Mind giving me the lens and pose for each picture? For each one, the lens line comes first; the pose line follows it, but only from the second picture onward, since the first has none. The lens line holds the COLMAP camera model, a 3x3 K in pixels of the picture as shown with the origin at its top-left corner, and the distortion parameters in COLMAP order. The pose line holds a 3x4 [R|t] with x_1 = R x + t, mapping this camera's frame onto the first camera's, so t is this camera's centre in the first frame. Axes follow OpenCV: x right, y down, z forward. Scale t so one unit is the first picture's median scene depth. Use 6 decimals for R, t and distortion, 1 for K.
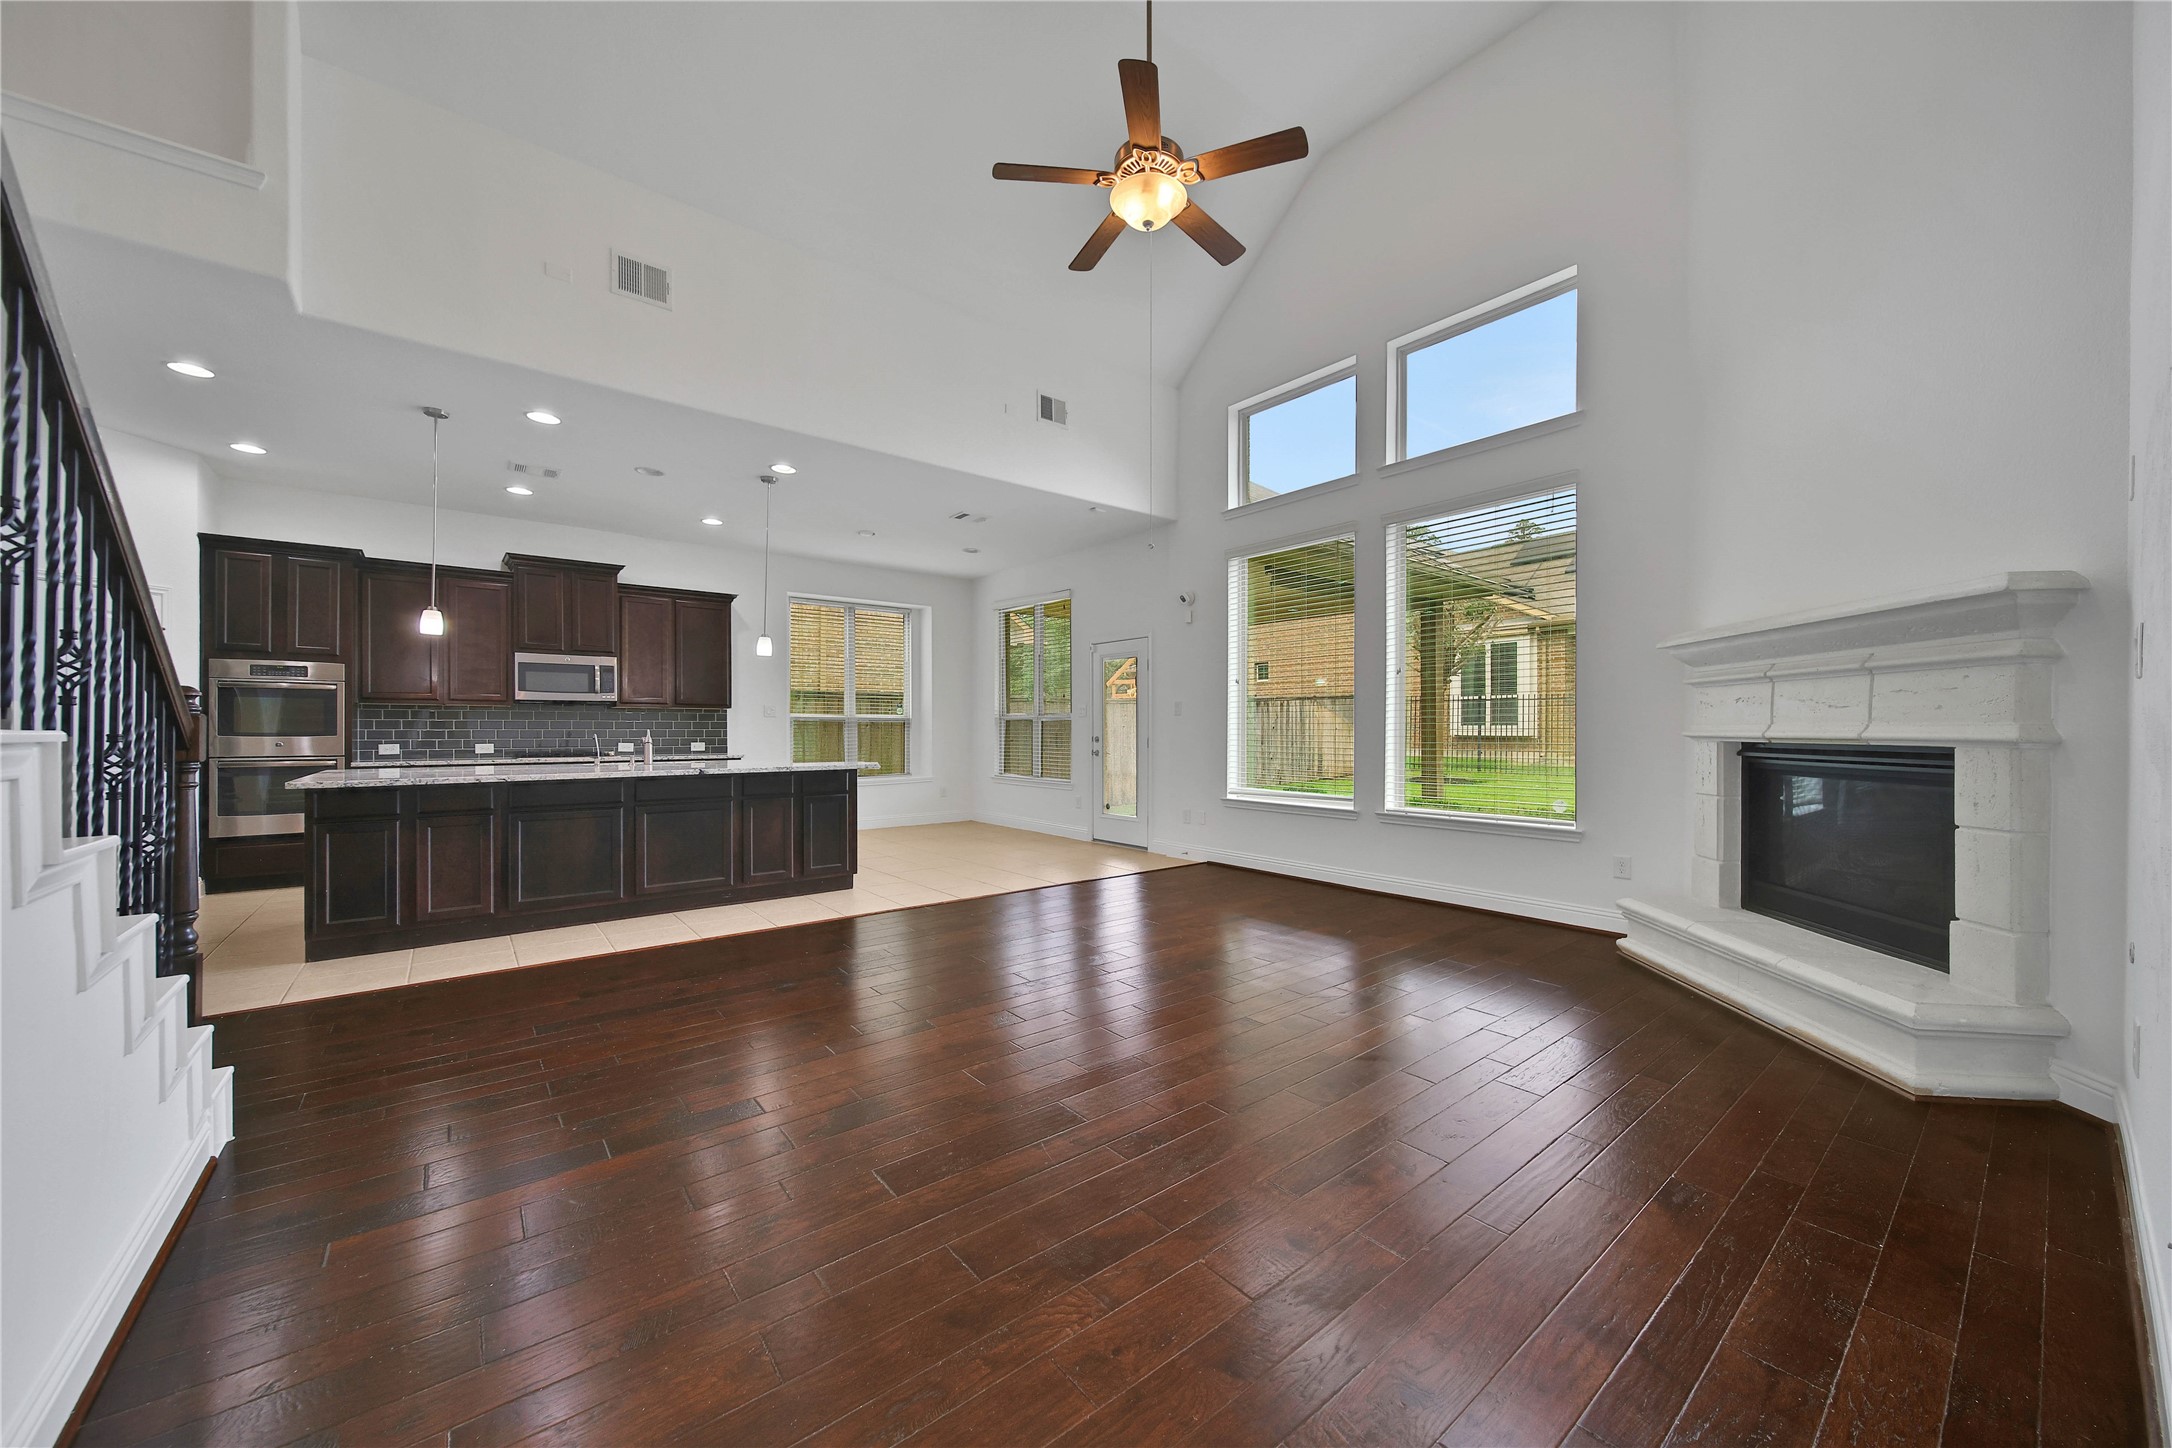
lens RADIAL K [[791.5, 0, 1085.2], [0, 791.5, 730.4], [0, 0, 1]] dist [-0.001023, 0.000064]
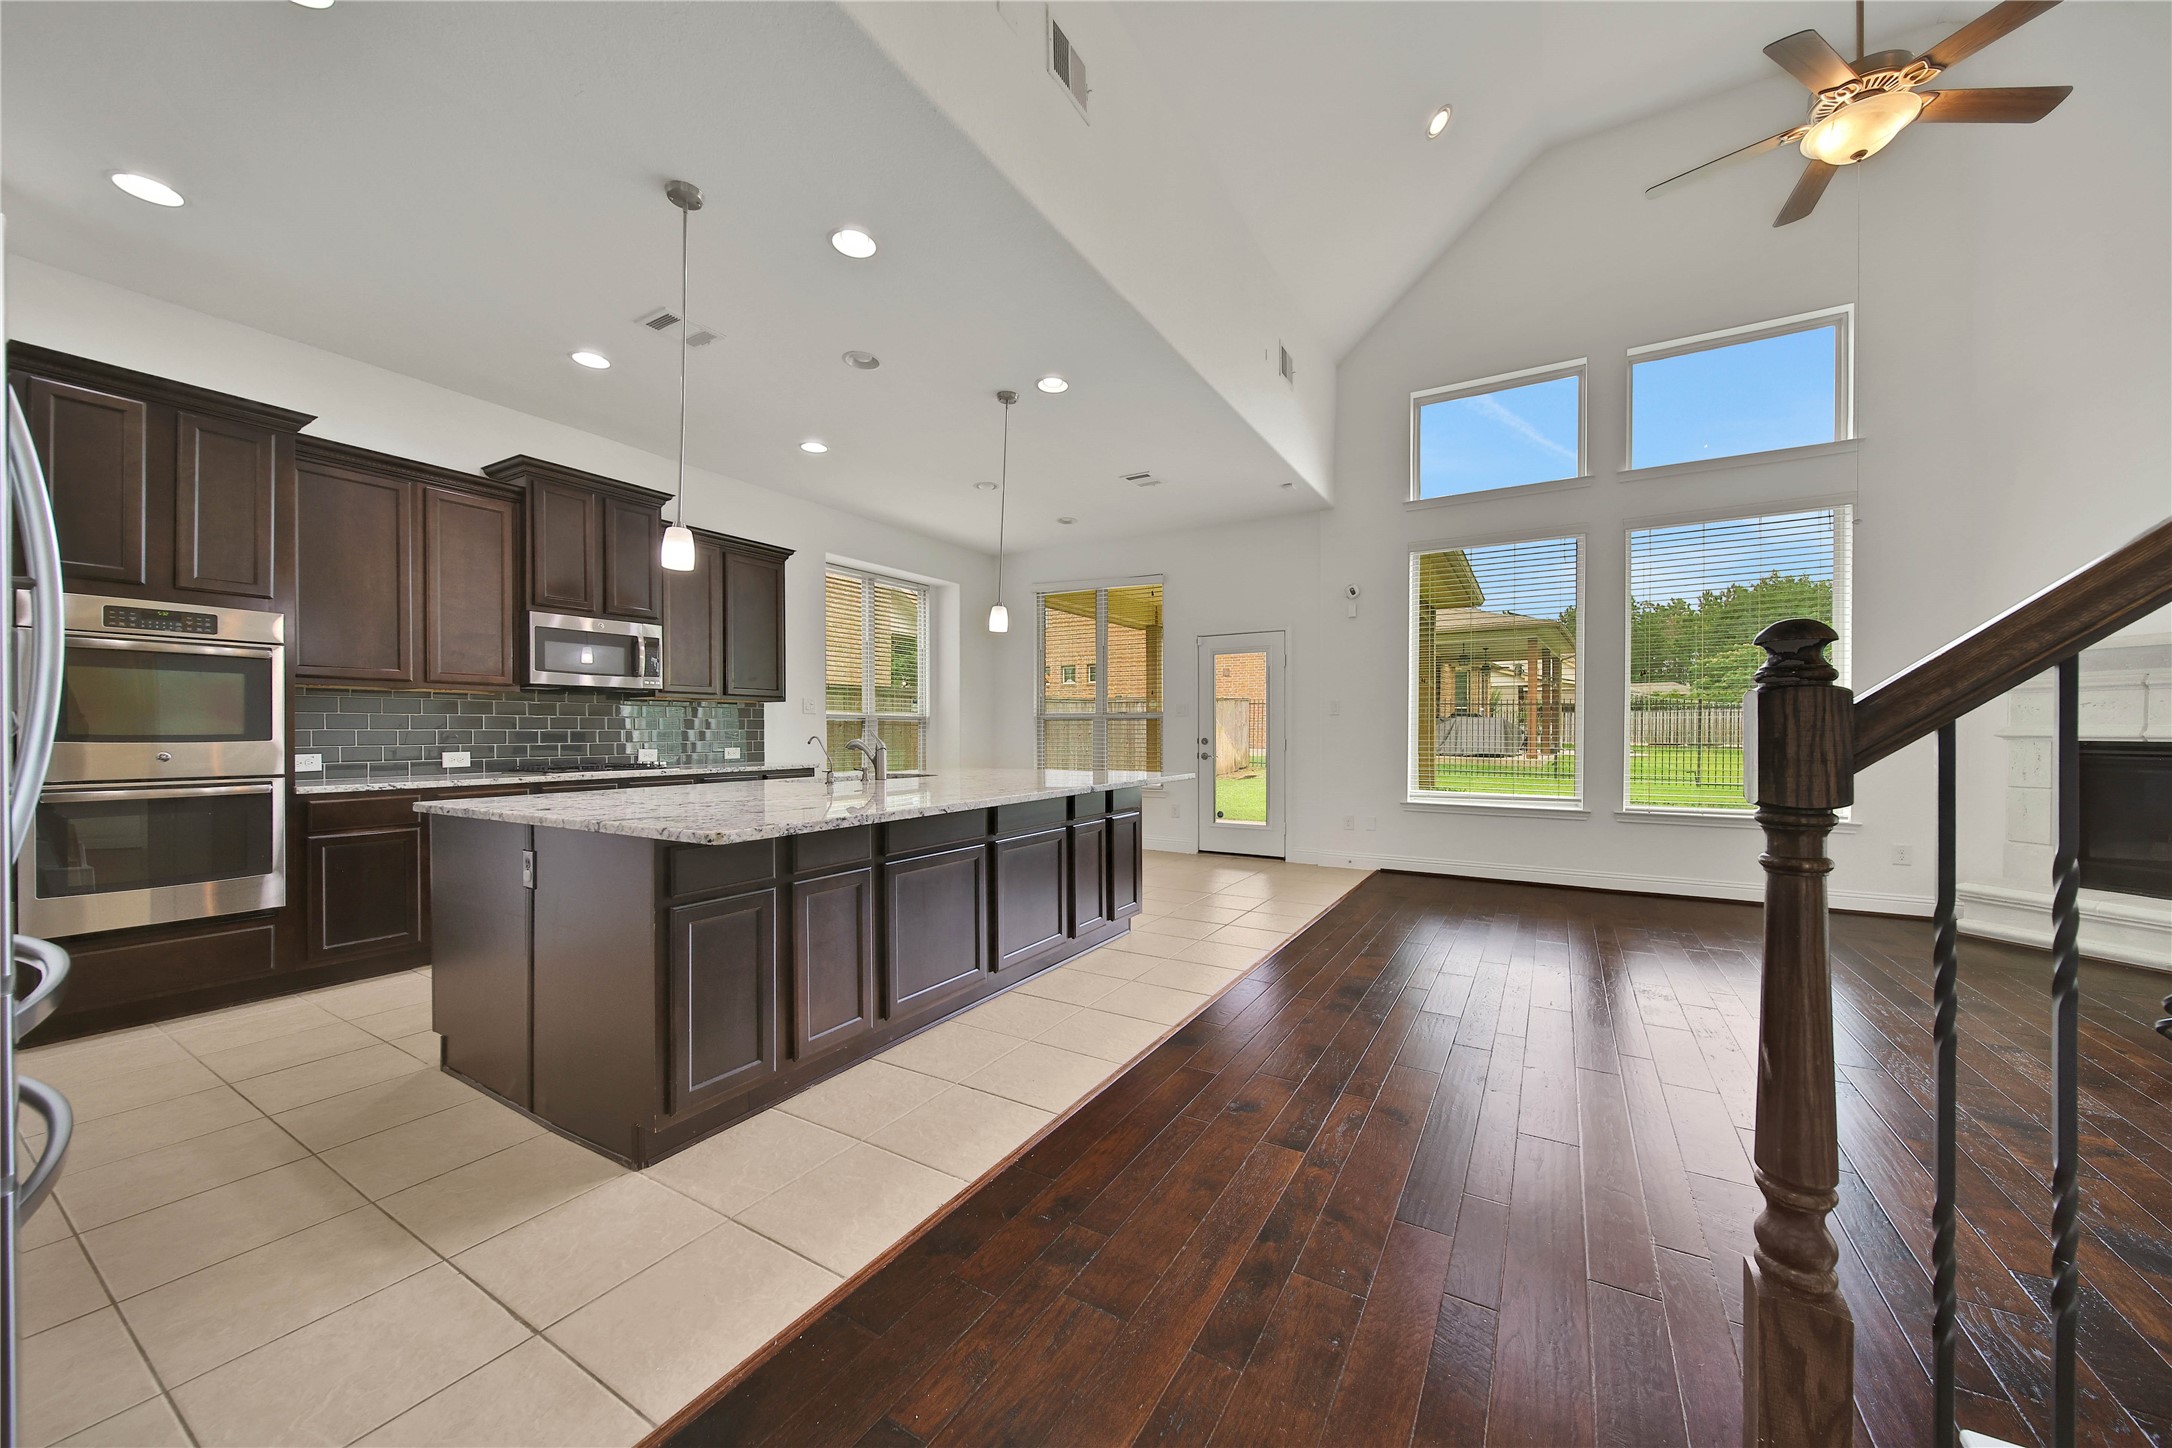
lens RADIAL K [[791.5, 0, 1079.5], [0, 791.5, 734.3], [0, 0, 1]] dist [-0.001023, 0.000064]
pose [[0.938464, -0.001322, 0.345374, -0.520917], [0.000157, 0.999994, 0.003400, 0.000375], [-0.345377, -0.003136, 0.938459, 0.236154]]
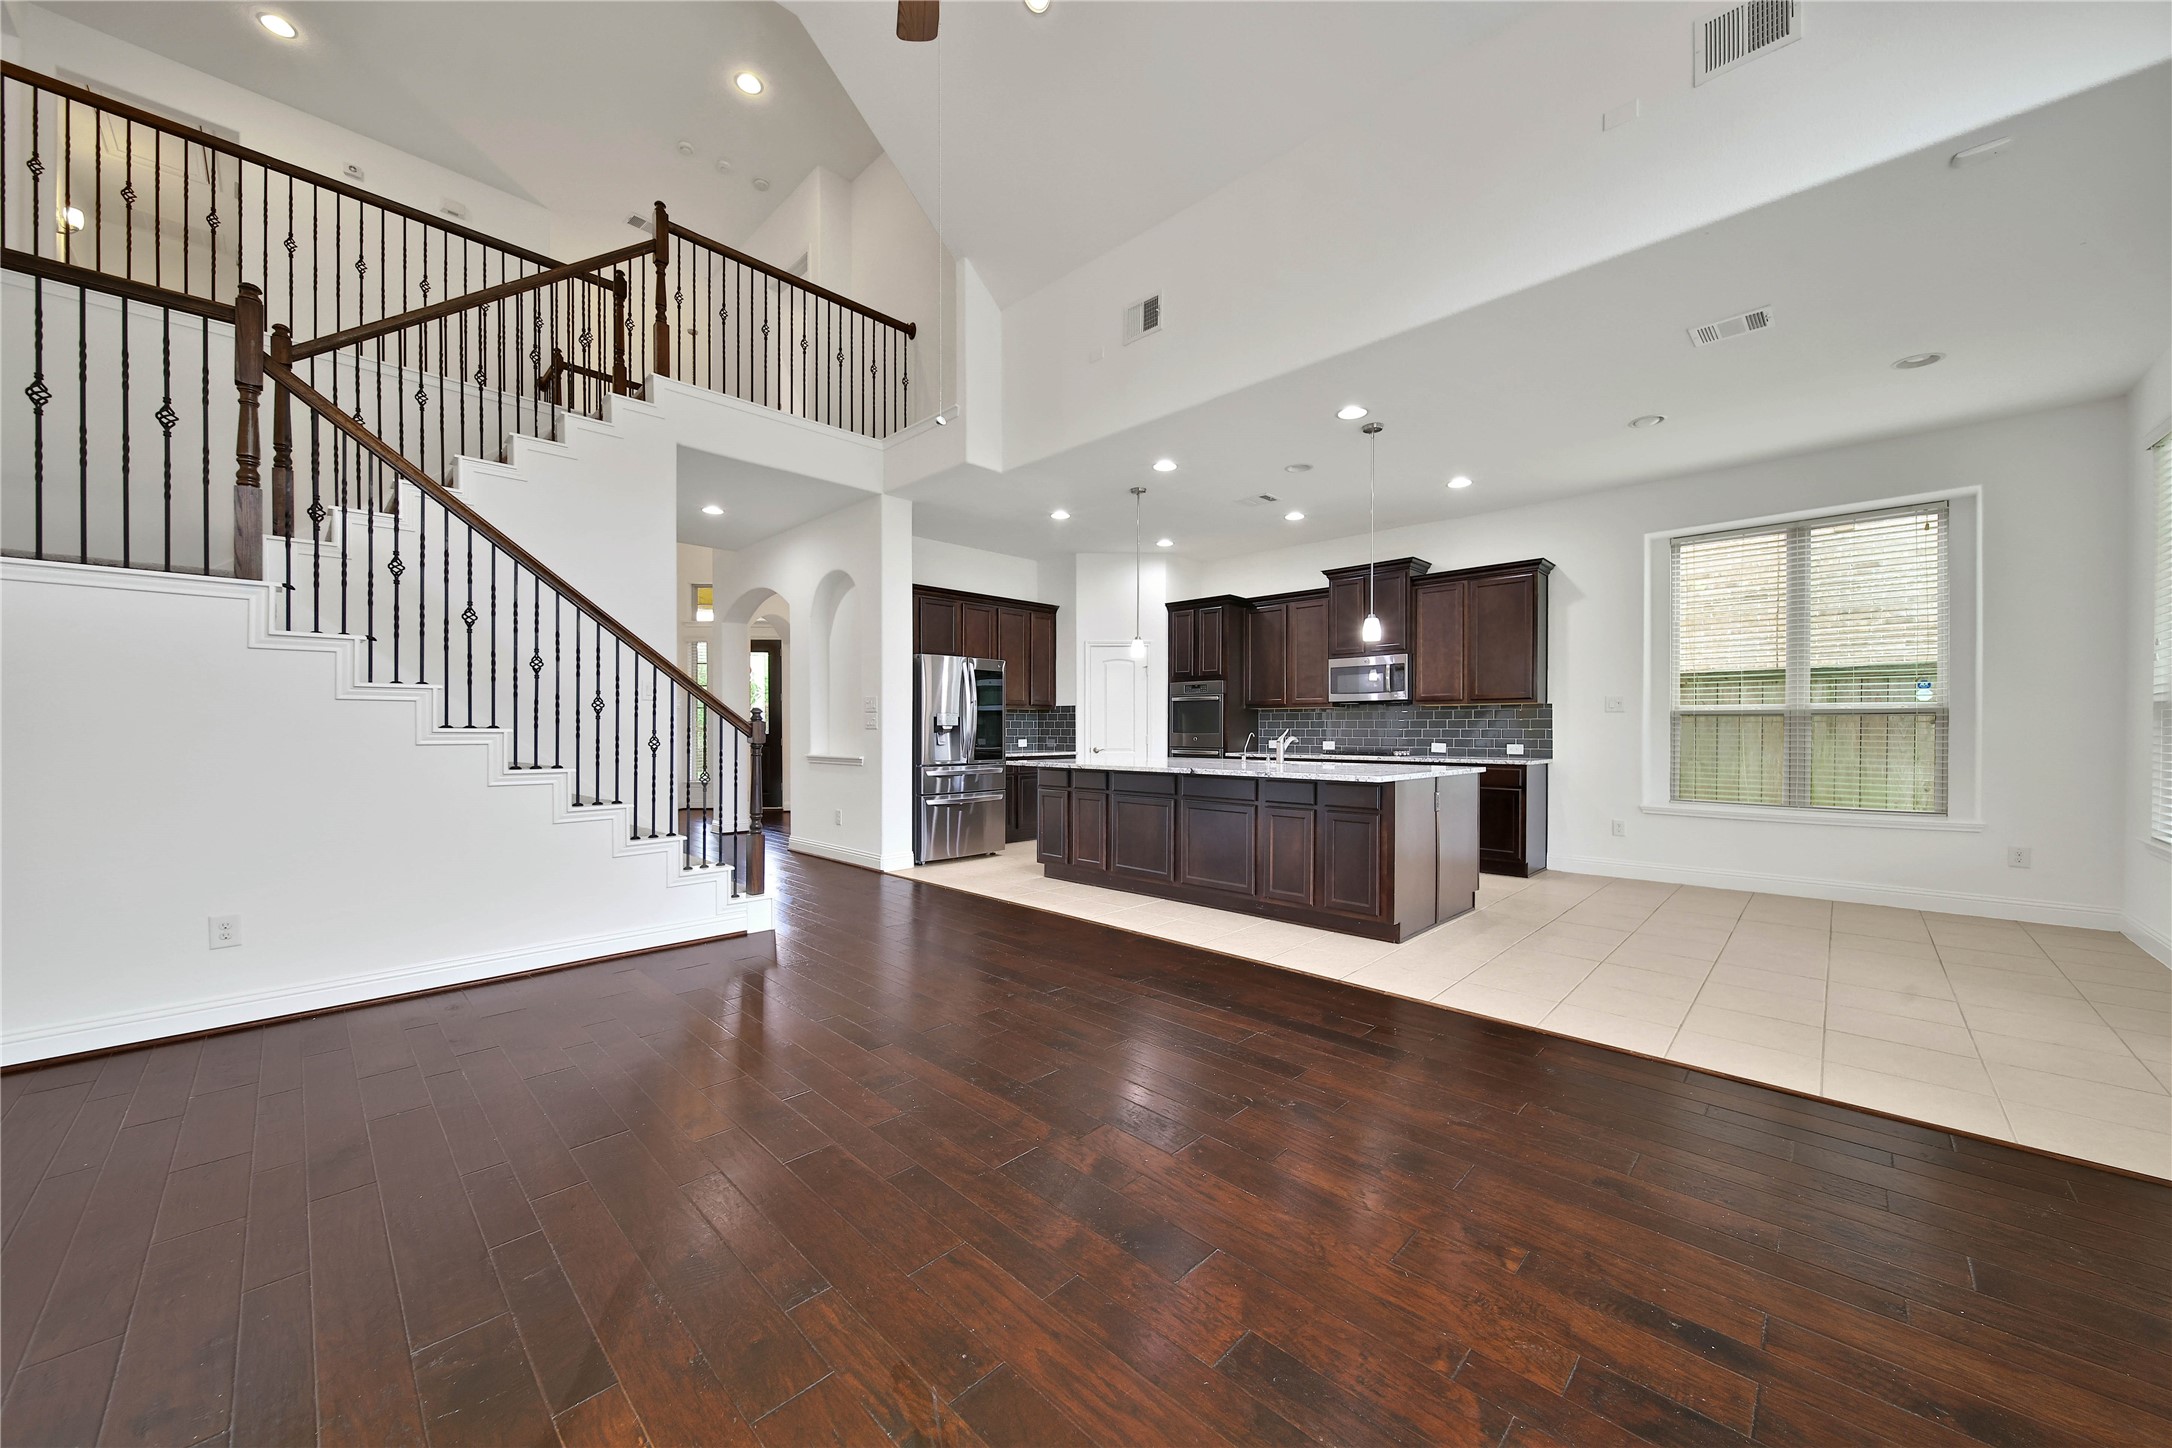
lens RADIAL K [[791.5, 0, 1063.8], [0, 791.5, 728.4], [0, 0, 1]] dist [-0.001023, 0.000064]
pose [[0.115142, -0.003610, -0.993343, 0.337992], [-0.000448, 0.999993, -0.003686, 0.002366], [0.993349, 0.000869, 0.115139, 0.504939]]
